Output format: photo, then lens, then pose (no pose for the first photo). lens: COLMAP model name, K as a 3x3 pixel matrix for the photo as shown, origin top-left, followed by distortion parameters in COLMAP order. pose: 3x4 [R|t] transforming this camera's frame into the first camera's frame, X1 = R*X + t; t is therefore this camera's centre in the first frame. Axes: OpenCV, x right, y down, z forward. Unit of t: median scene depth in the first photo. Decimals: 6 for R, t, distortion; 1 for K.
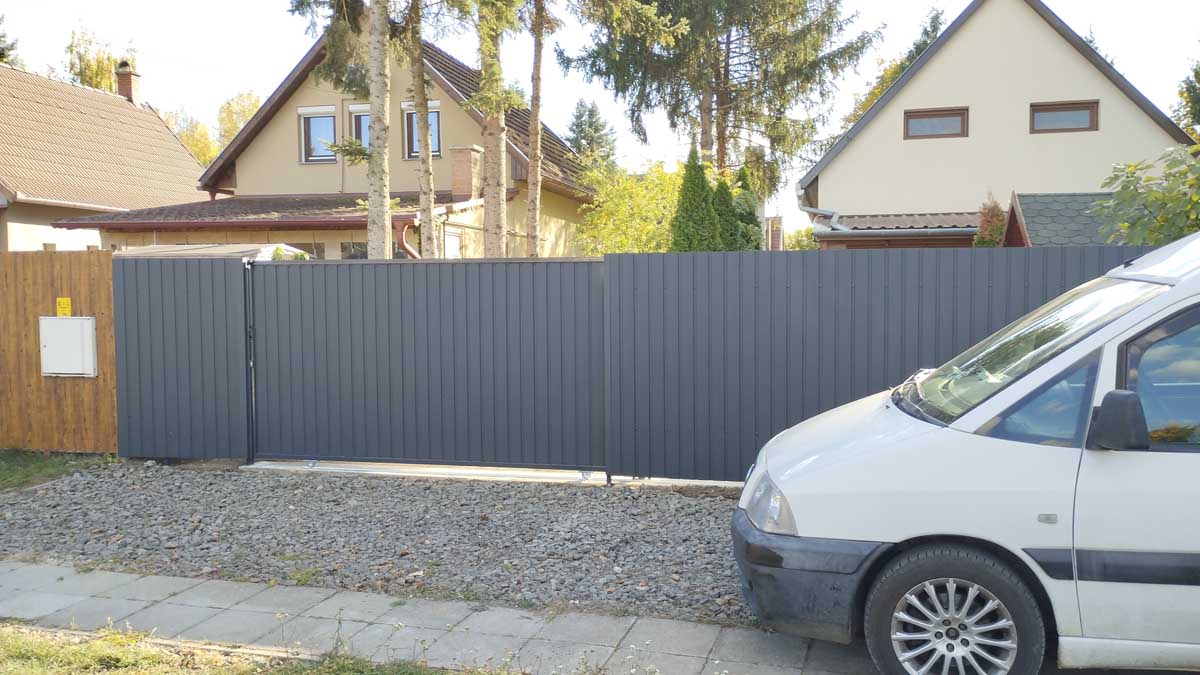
lens RADIAL K [[979.6, 0, 600.0], [0, 979.6, 337.5], [0, 0, 1]] dist [0.044274, -0.005449]
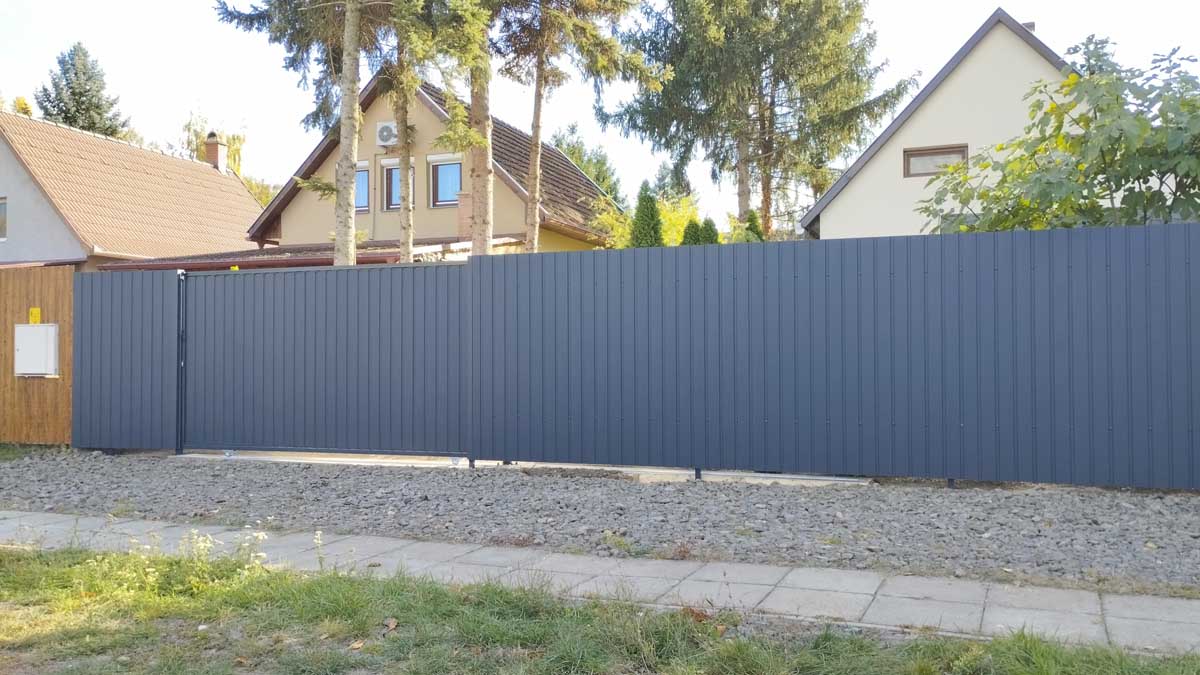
lens RADIAL K [[995.6, 0, 600.0], [0, 995.6, 337.5], [0, 0, 1]] dist [0.046000, -0.002236]
pose [[0.992308, -0.002175, -0.123776, 0.169482], [-0.006785, 0.997388, -0.071917, 0.049508], [0.123609, 0.072203, 0.989701, -0.047952]]
